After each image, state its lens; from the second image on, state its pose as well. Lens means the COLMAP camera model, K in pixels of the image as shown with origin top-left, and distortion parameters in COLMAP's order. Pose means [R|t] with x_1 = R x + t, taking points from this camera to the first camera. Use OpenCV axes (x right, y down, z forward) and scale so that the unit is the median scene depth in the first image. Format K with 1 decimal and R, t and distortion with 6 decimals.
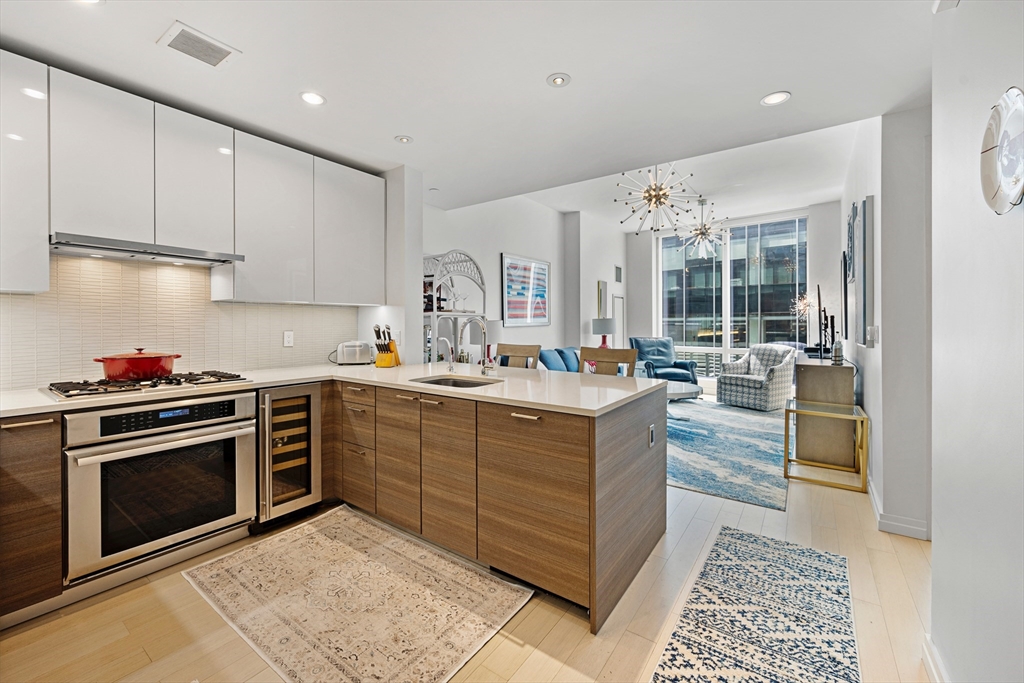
lens RADIAL K [[414.3, 0, 510.3], [0, 414.3, 325.9], [0, 0, 1]] dist [-0.000299, 0.000124]
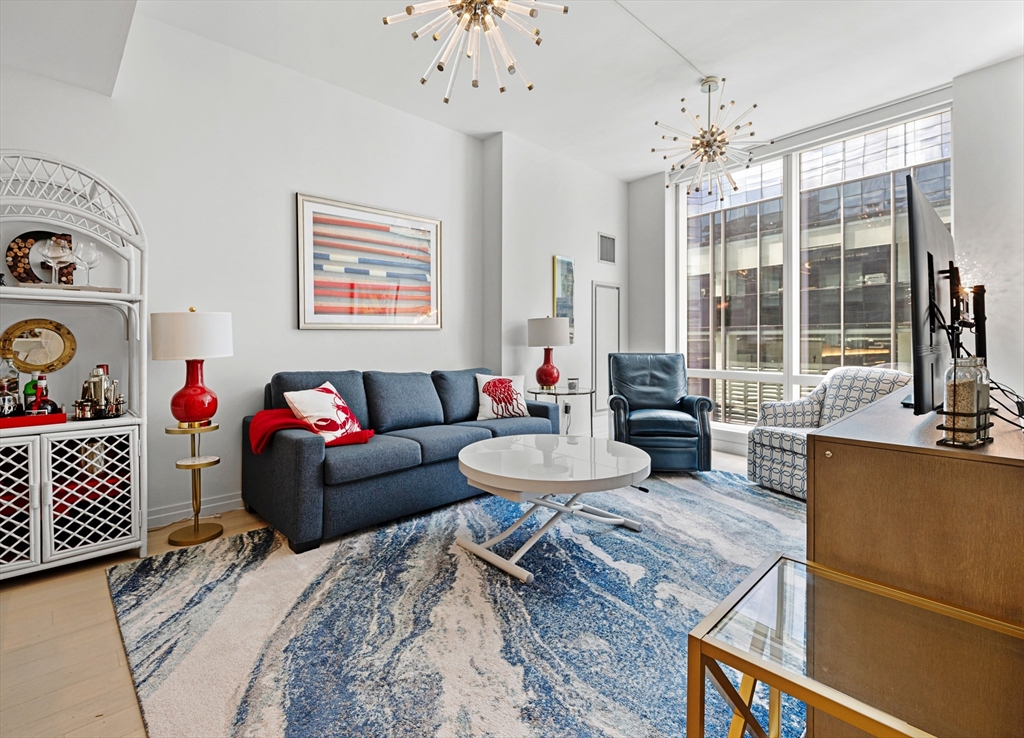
lens RADIAL K [[486.8, 0, 509.5], [0, 486.8, 341.4], [0, 0, 1]] dist [-0.000562, -0.000117]
pose [[0.985508, 0.003941, -0.169580, 0.837085], [-0.004345, 0.999989, -0.002009, 0.042518], [0.169571, 0.002717, 0.985514, 0.965957]]
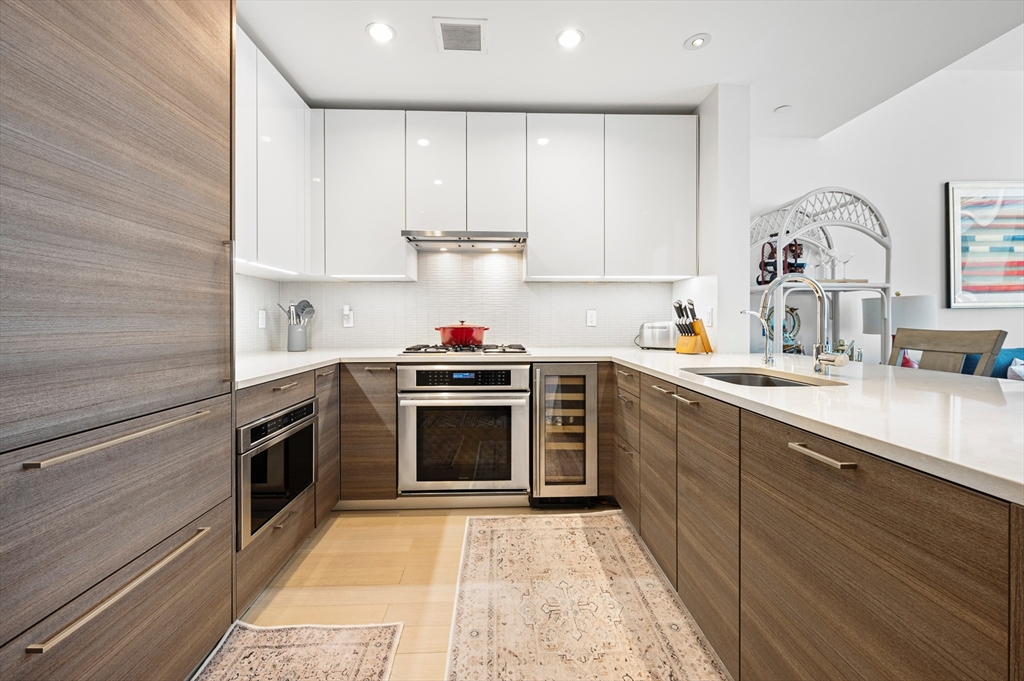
lens RADIAL K [[414.3, 0, 510.3], [0, 414.3, 324.9], [0, 0, 1]] dist [-0.000299, 0.000124]
pose [[0.617605, 0.007455, -0.786453, 0.139782], [-0.002611, 0.999969, 0.007428, 0.053838], [0.786484, -0.002534, 0.617605, 0.338966]]
